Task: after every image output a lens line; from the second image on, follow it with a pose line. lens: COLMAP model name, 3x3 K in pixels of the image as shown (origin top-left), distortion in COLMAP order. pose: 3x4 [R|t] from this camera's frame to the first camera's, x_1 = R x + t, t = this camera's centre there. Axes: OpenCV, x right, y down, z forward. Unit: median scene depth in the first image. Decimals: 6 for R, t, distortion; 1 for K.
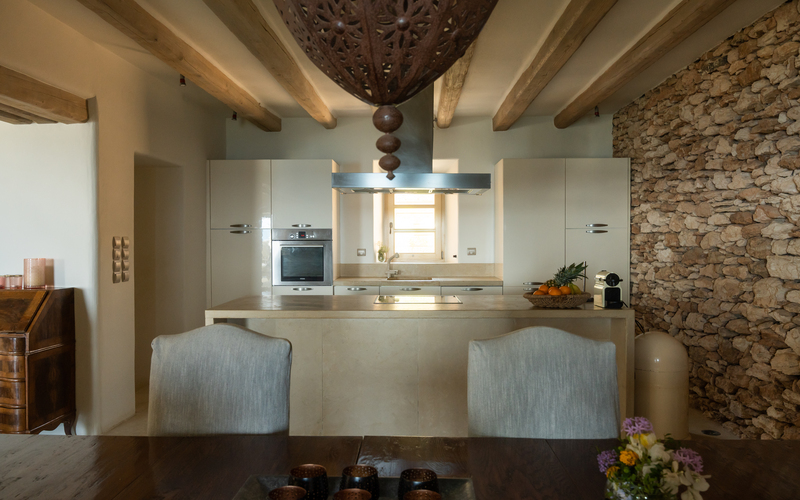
lens RADIAL K [[610.8, 0, 400.4], [0, 610.8, 251.0], [0, 0, 1]] dist [0.007525, 0.000547]
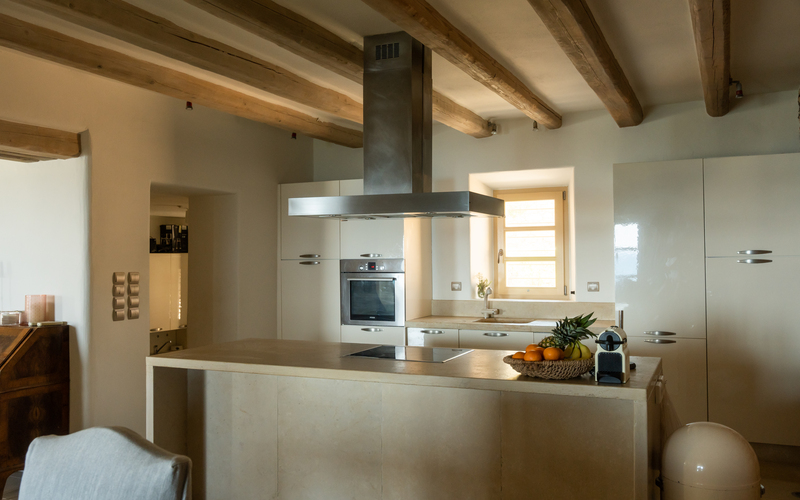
lens RADIAL K [[697.8, 0, 398.6], [0, 697.8, 247.0], [0, 0, 1]] dist [-0.003556, -0.007808]
pose [[0.920820, -0.011611, -0.389814, 0.345801], [-0.003663, 0.999255, -0.038415, -0.021601], [0.389970, 0.036801, 0.920092, 0.156653]]
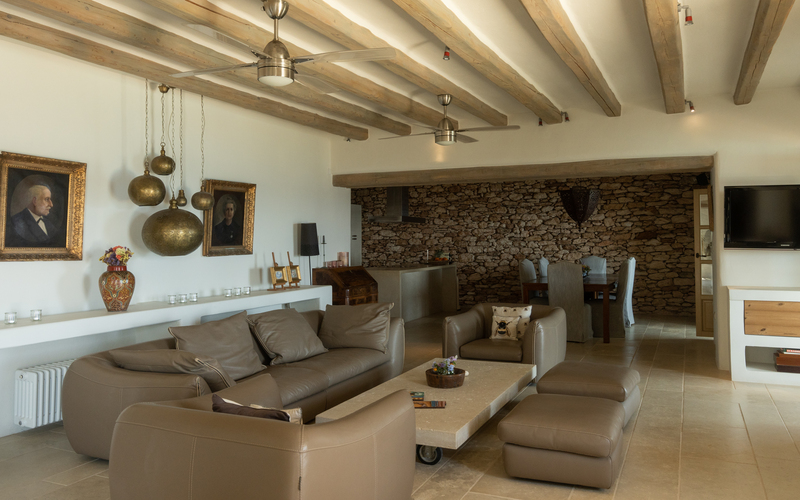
lens RADIAL K [[623.9, 0, 402.5], [0, 623.9, 246.1], [0, 0, 1]] dist [-0.002962, -0.000025]
pose [[0.397933, -0.008681, 0.917374, -2.149510], [0.027136, 0.999629, -0.002312, 0.003590], [-0.917013, 0.025814, 0.398021, -0.022817]]
